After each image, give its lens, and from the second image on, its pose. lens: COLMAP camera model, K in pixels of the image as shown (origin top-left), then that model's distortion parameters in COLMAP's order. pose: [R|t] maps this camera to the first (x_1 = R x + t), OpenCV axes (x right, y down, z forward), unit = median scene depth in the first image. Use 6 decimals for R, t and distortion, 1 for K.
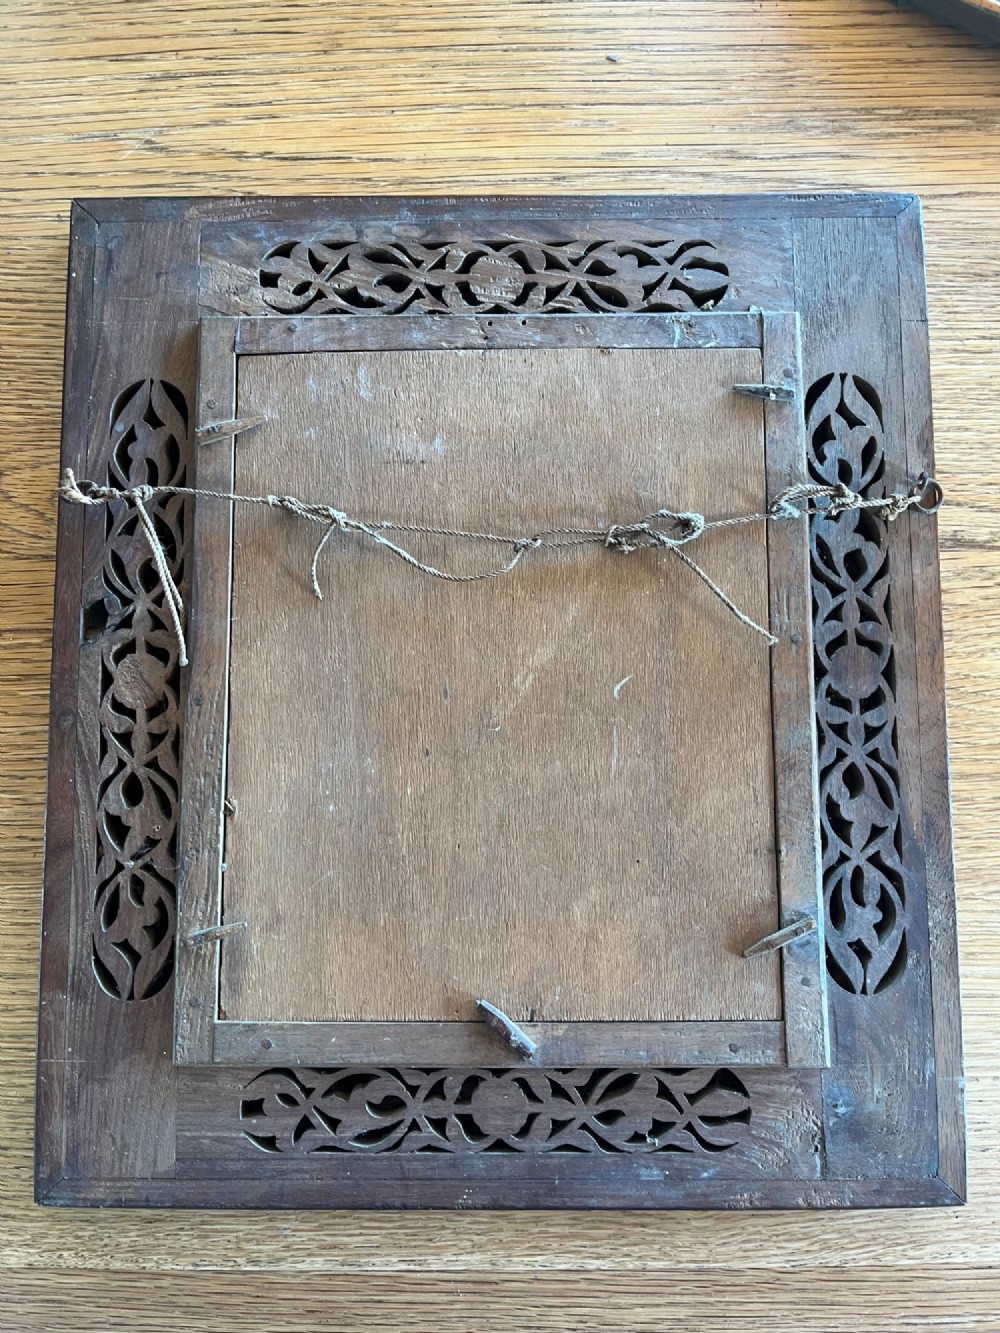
lens RADIAL K [[1019.7, 0, 497.3], [0, 1019.7, 671.2], [0, 0, 1]] dist [0.016231, -0.005288]
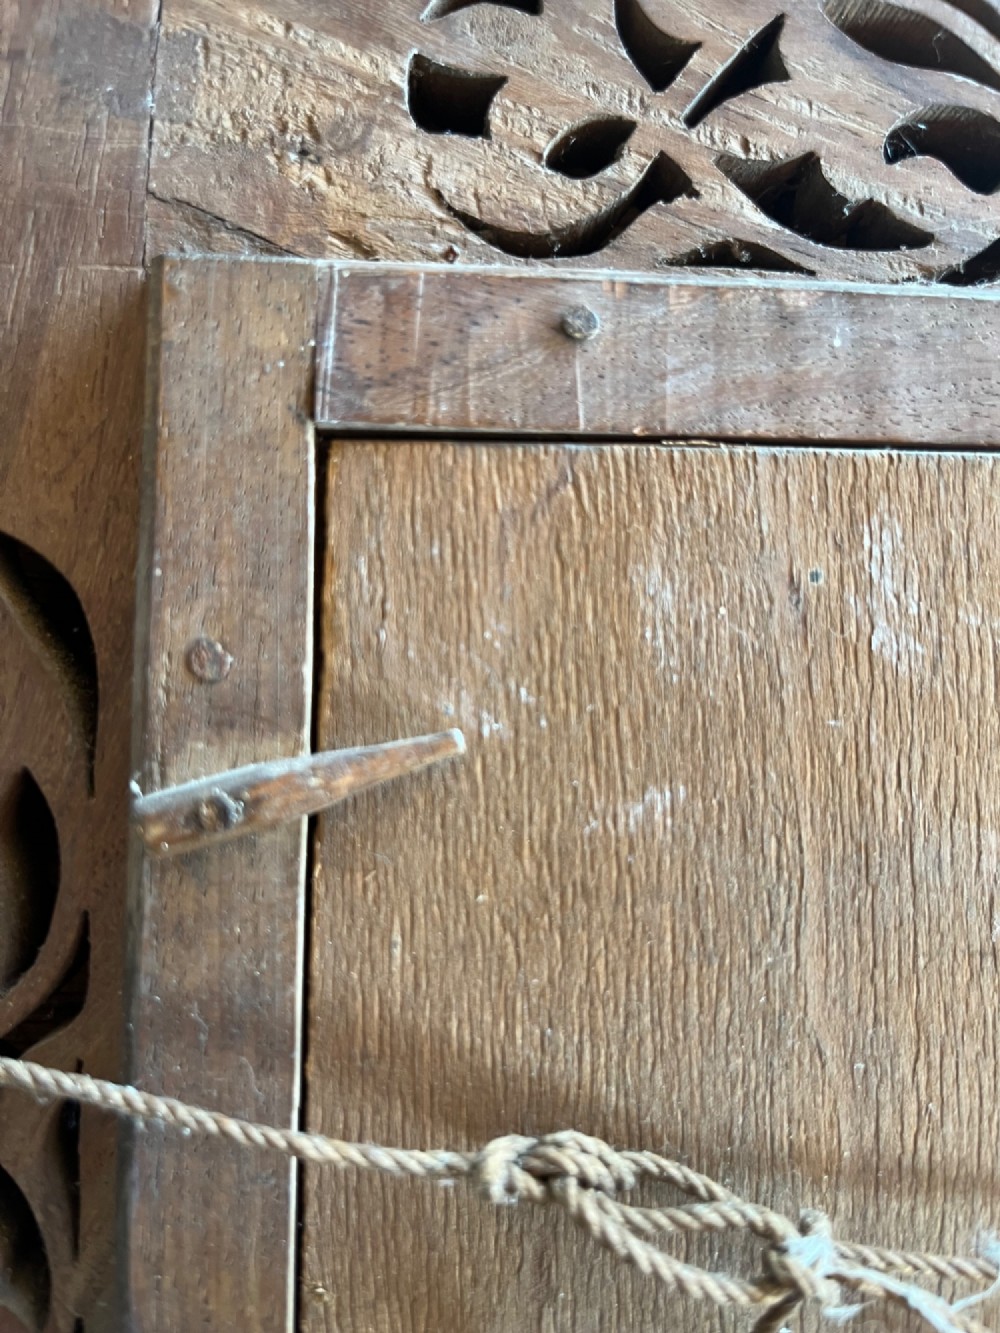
lens RADIAL K [[997.3, 0, 504.3], [0, 997.3, 683.1], [0, 0, 1]] dist [0.007014, -0.012000]
pose [[0.997160, 0.028901, 0.069548, -0.227235], [-0.035467, 0.994835, 0.095109, -0.276127], [-0.066440, -0.097306, 0.993034, 0.770254]]
